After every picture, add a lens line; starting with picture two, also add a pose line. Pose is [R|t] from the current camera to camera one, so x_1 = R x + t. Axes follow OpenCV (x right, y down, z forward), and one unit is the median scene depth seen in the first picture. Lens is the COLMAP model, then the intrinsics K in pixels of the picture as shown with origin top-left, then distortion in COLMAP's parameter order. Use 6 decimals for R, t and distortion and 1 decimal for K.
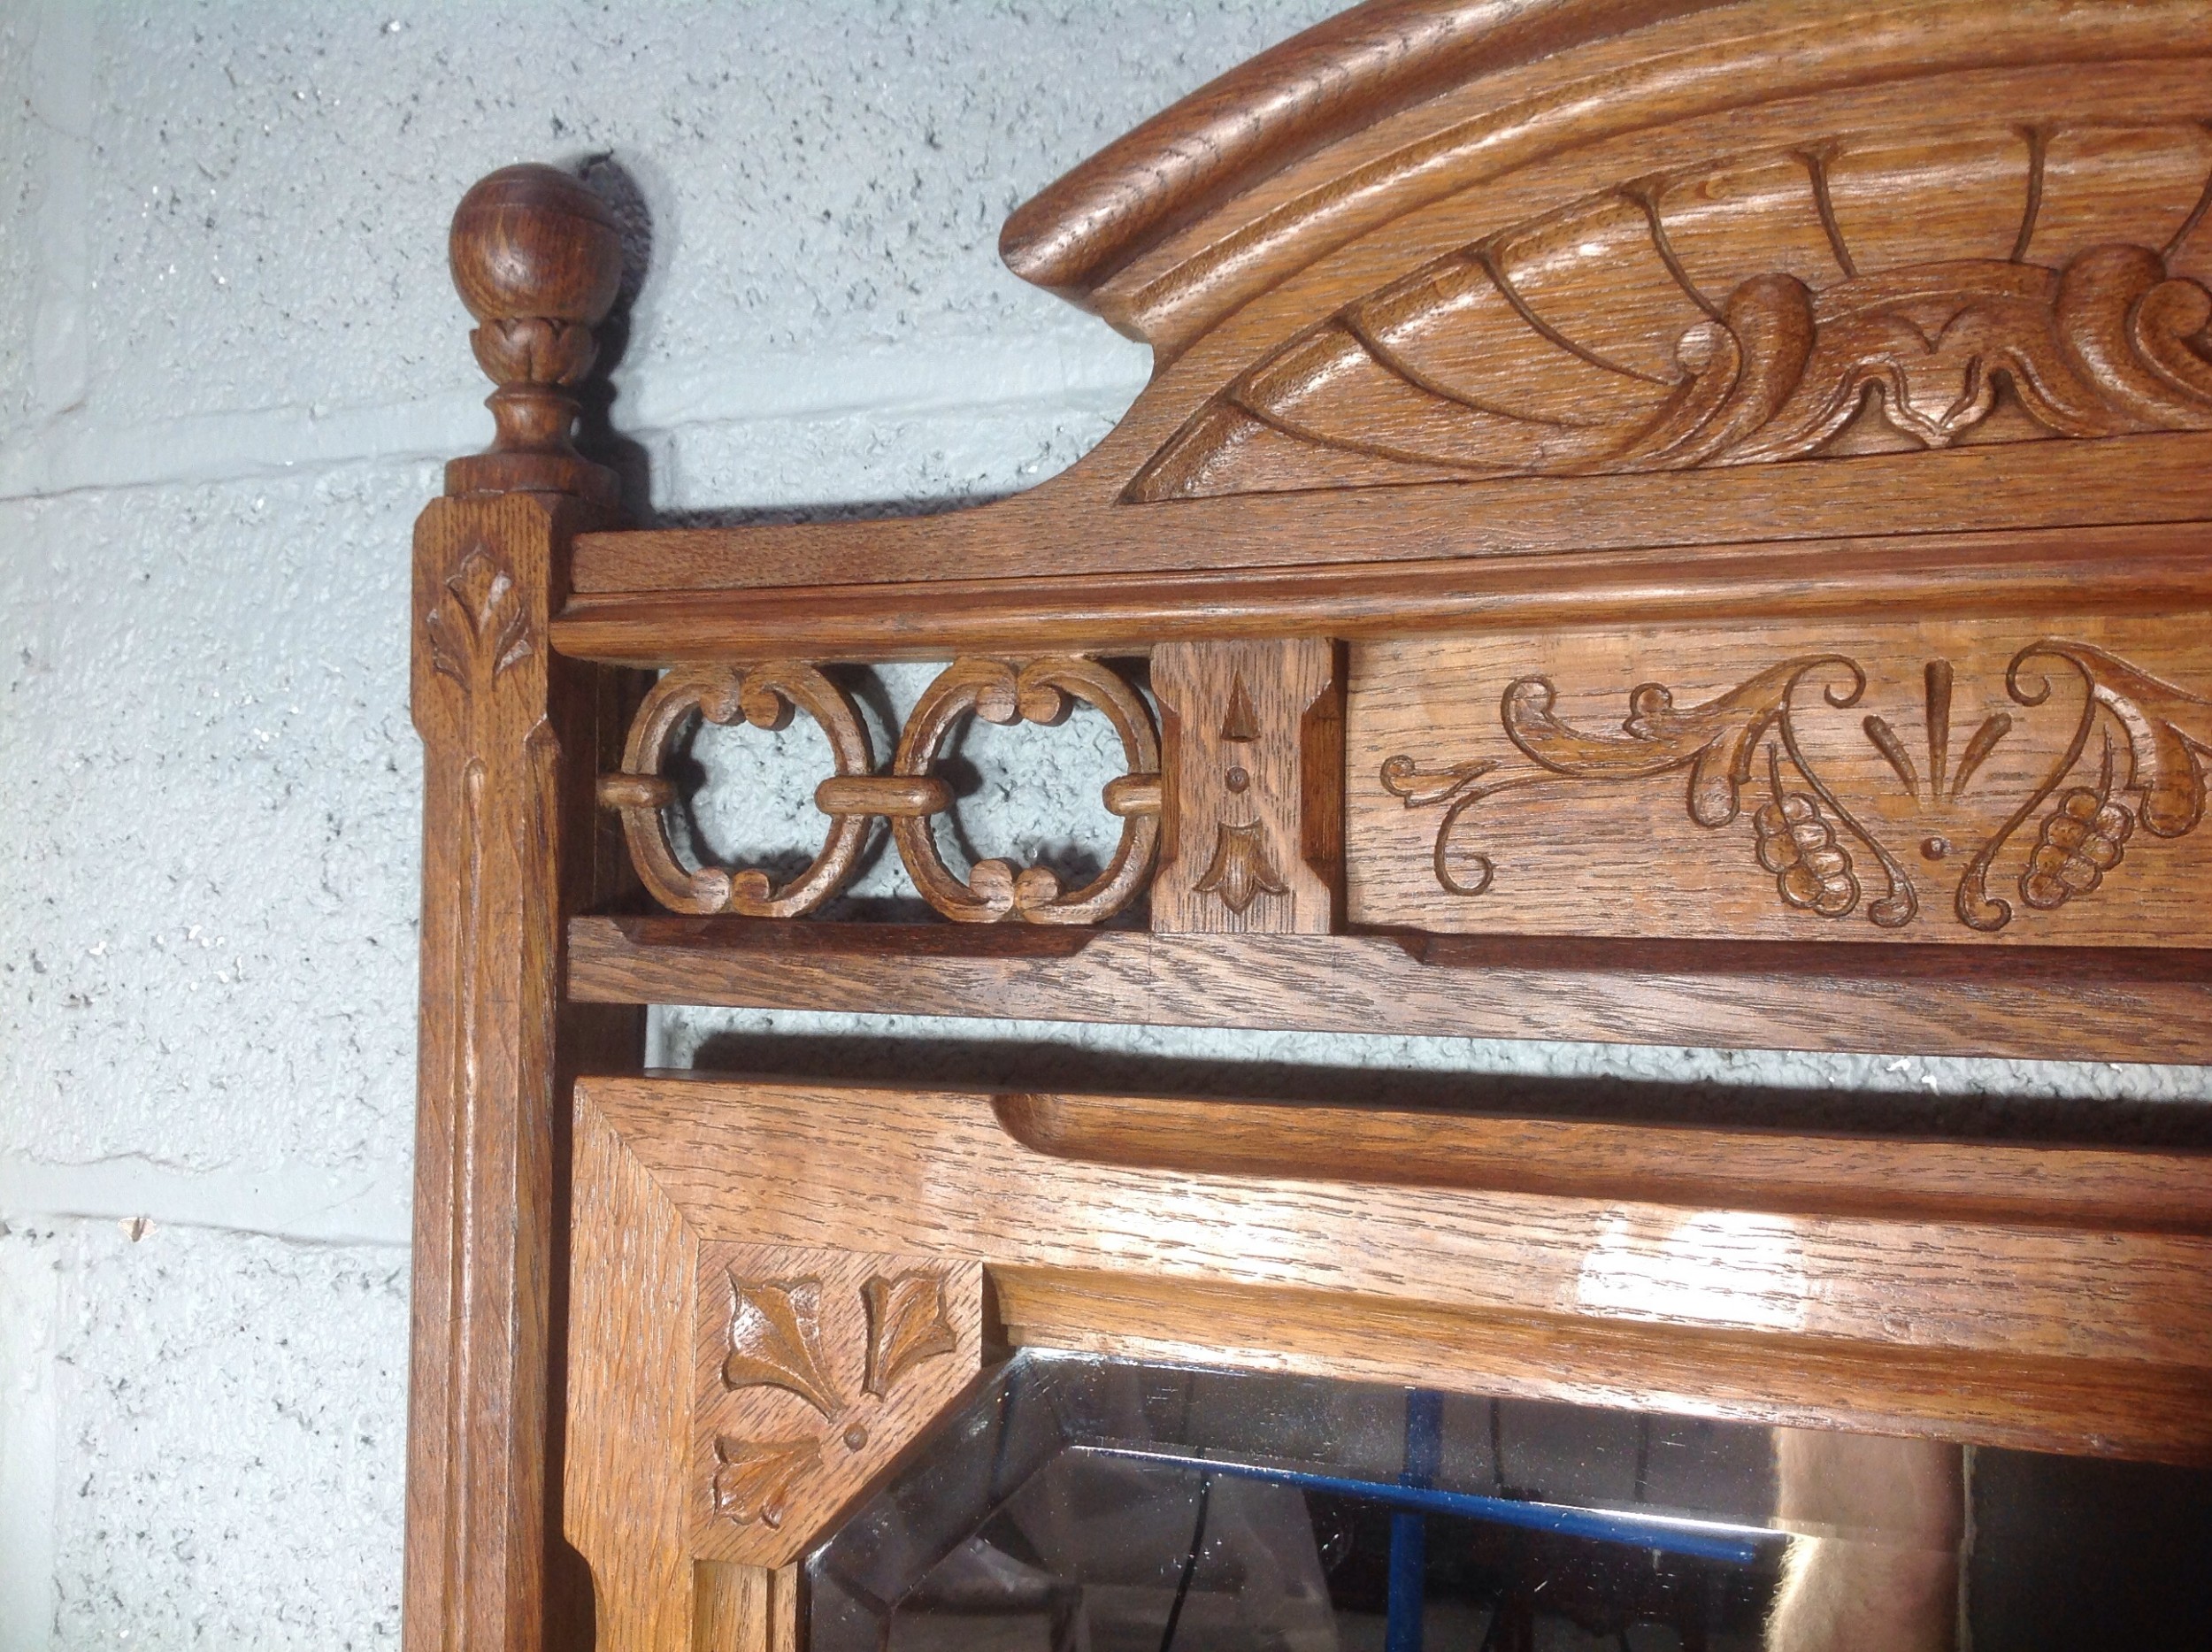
lens RADIAL K [[2088.4, 0, 1110.2], [0, 2088.4, 840.5], [0, 0, 1]] dist [0.144319, -0.307641]
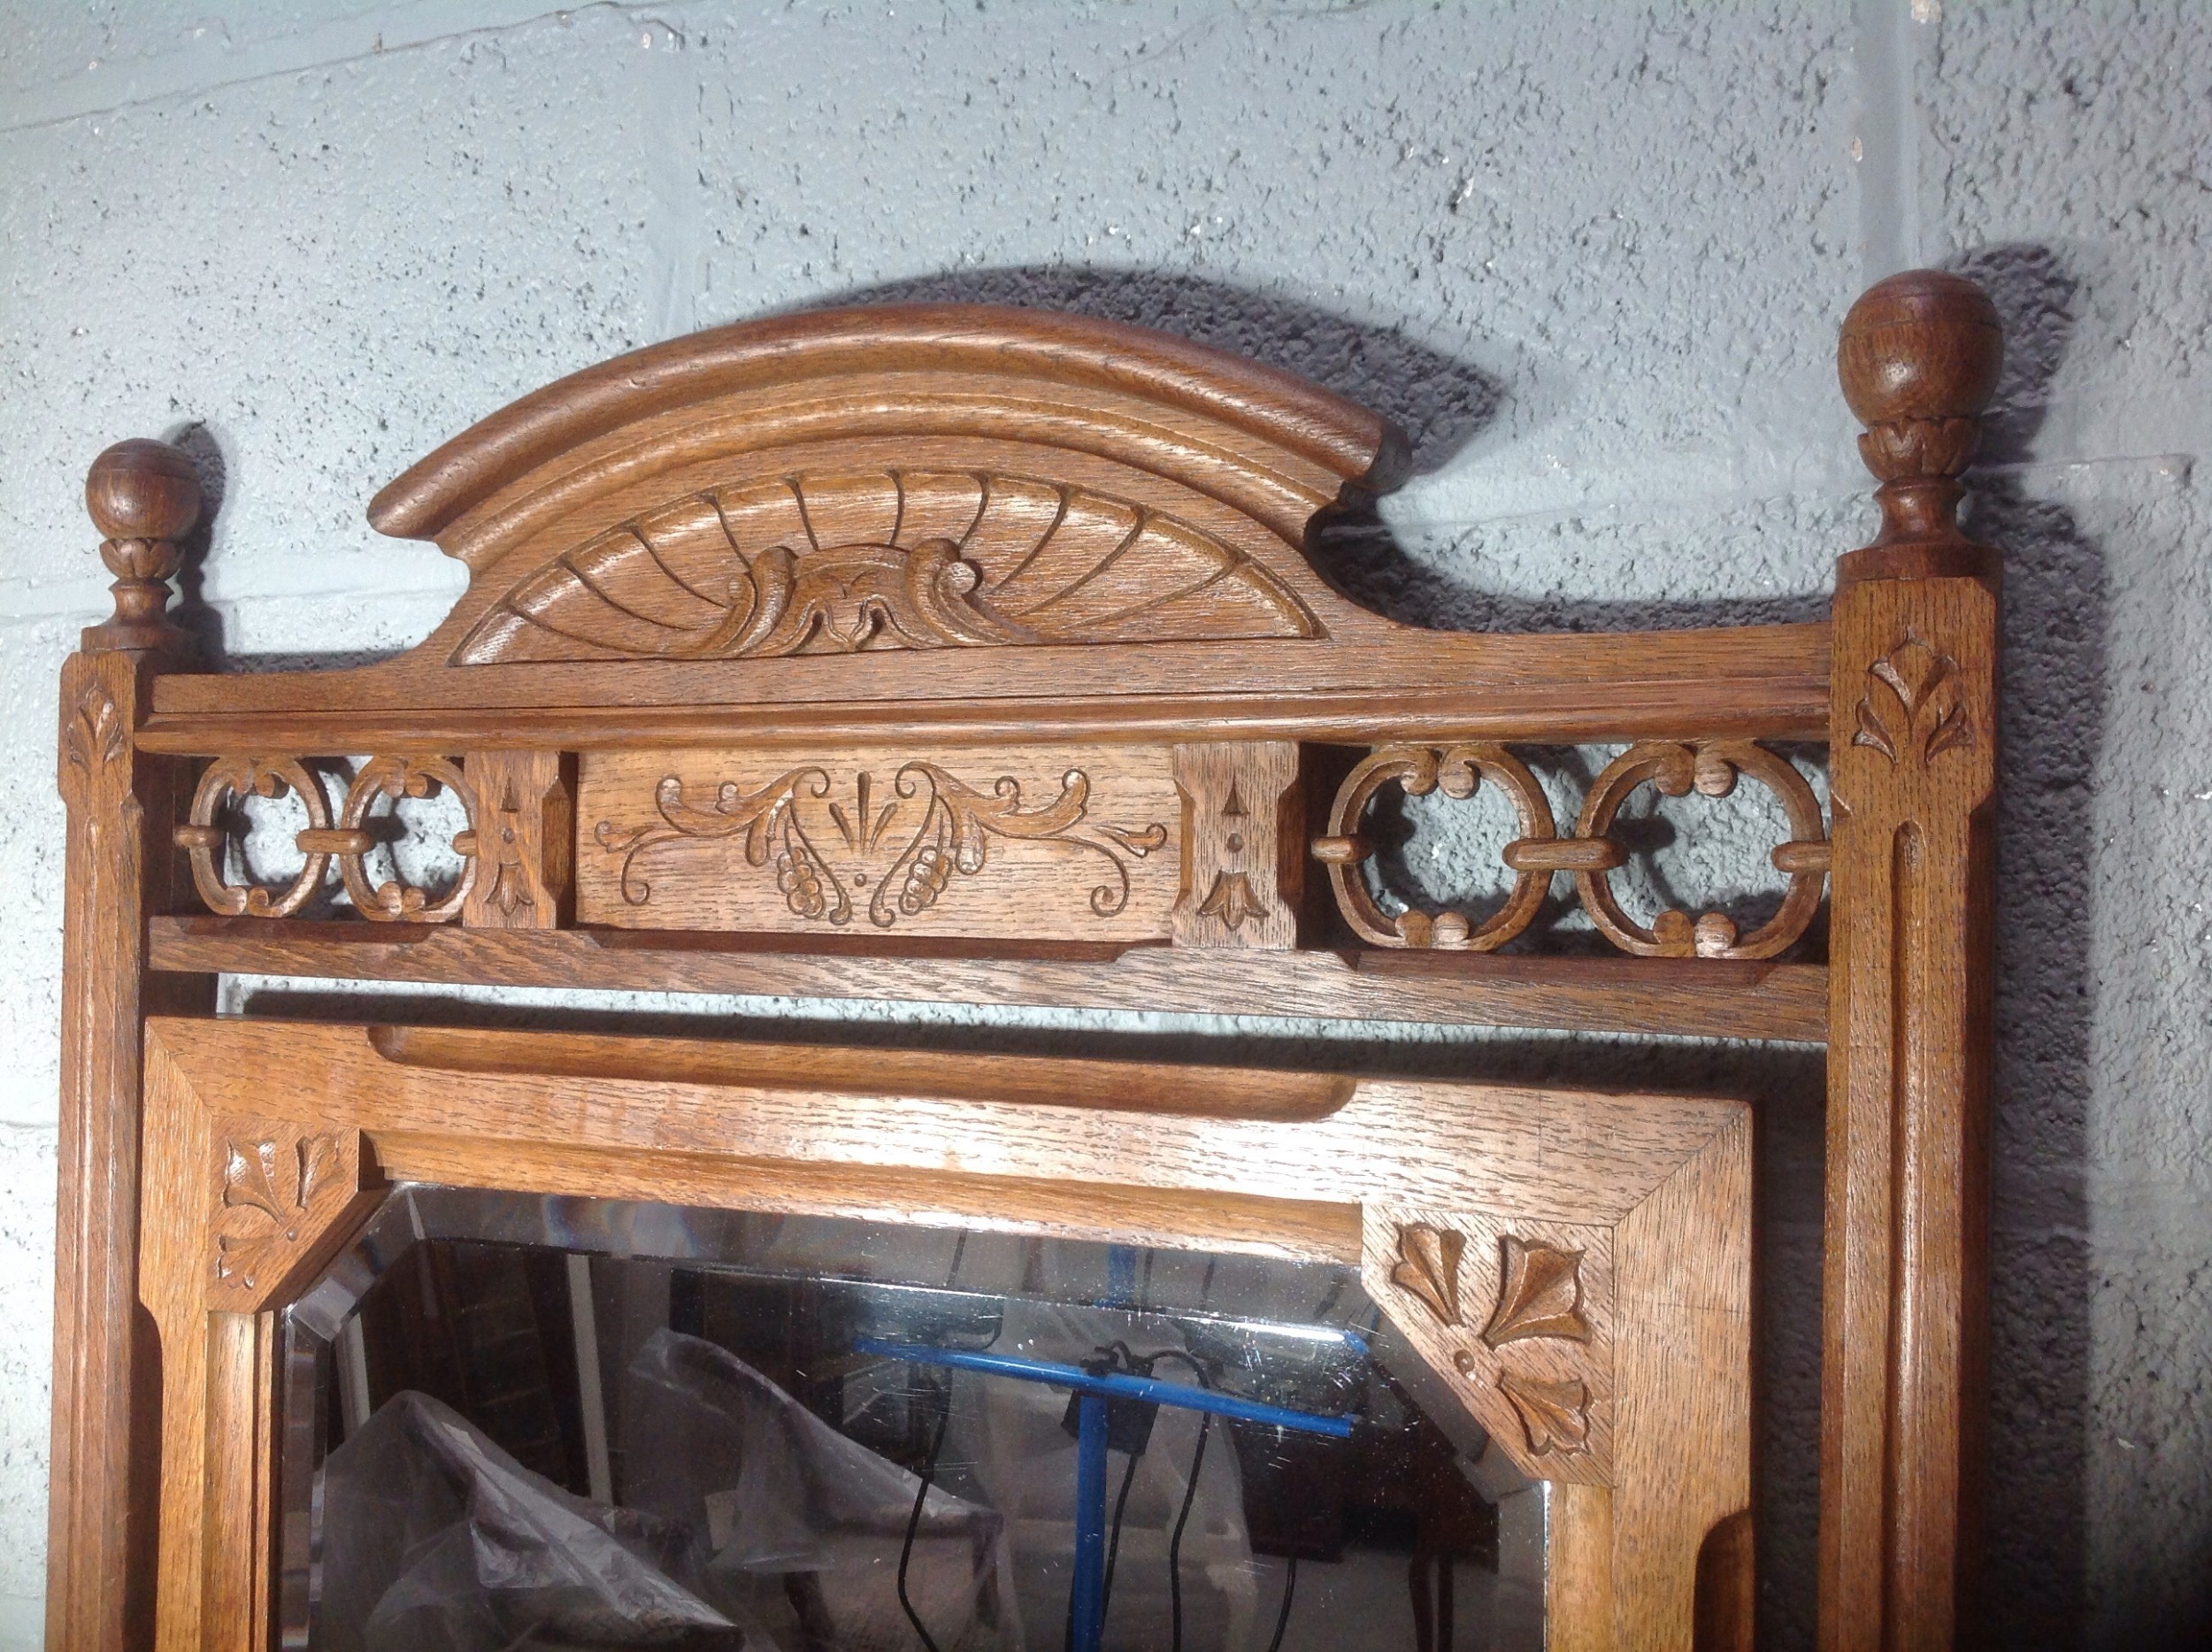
lens RADIAL K [[2088.4, 0, 1110.2], [0, 2088.4, 840.5], [0, 0, 1]] dist [0.144319, -0.307641]
pose [[0.999149, 0.001002, -0.041231, 0.569492], [-0.000740, 0.999979, 0.006367, -0.033967], [0.041236, -0.006331, 0.999129, -0.608477]]
